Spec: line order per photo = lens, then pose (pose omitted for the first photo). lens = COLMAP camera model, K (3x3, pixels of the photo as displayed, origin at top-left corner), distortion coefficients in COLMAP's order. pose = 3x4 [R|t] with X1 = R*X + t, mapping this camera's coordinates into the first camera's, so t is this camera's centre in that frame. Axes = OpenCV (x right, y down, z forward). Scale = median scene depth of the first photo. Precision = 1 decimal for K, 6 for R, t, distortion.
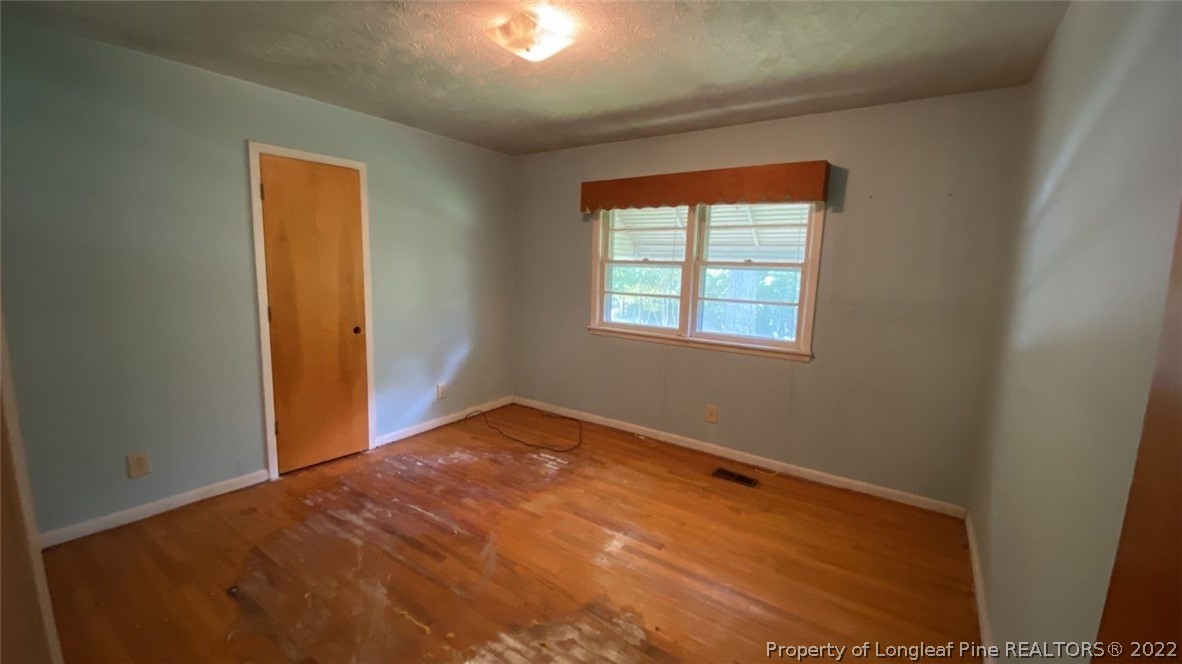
lens RADIAL K [[476.4, 0, 584.1], [0, 476.4, 321.8], [0, 0, 1]] dist [0.019623, -0.016790]
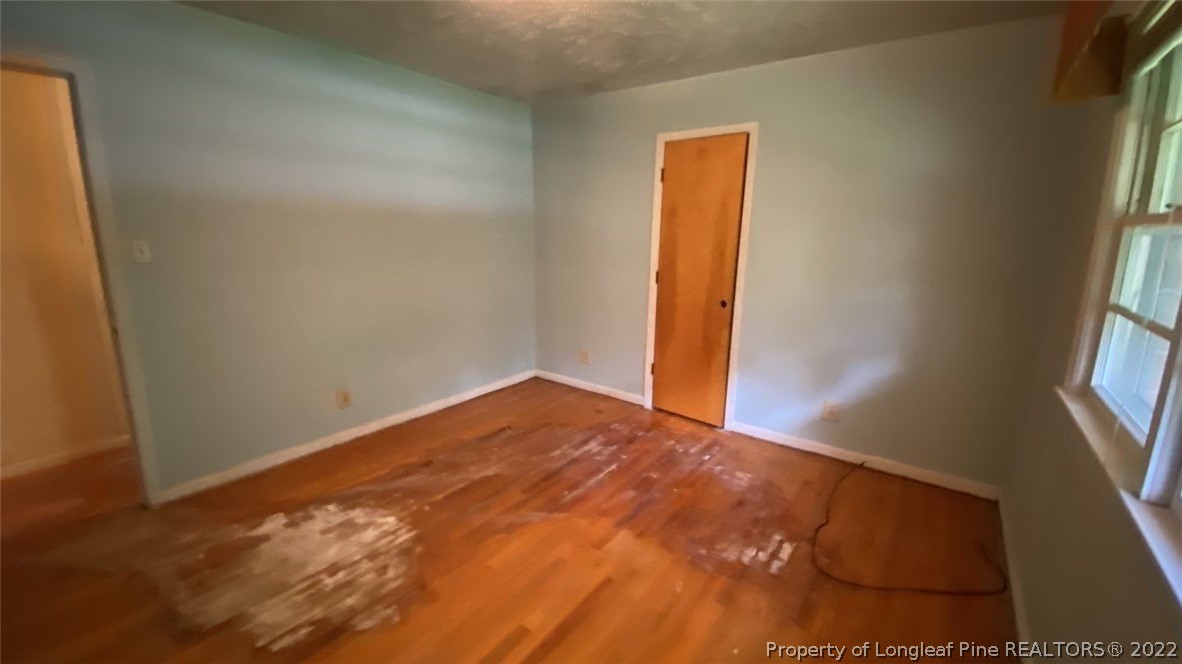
lens RADIAL K [[476.4, 0, 590.4], [0, 476.4, 323.8], [0, 0, 1]] dist [0.019623, -0.016790]
pose [[-0.028926, 0.166754, -0.985574, 0.536043], [-0.142483, 0.975231, 0.169186, -0.073534], [0.989374, 0.145321, -0.004450, 0.798556]]
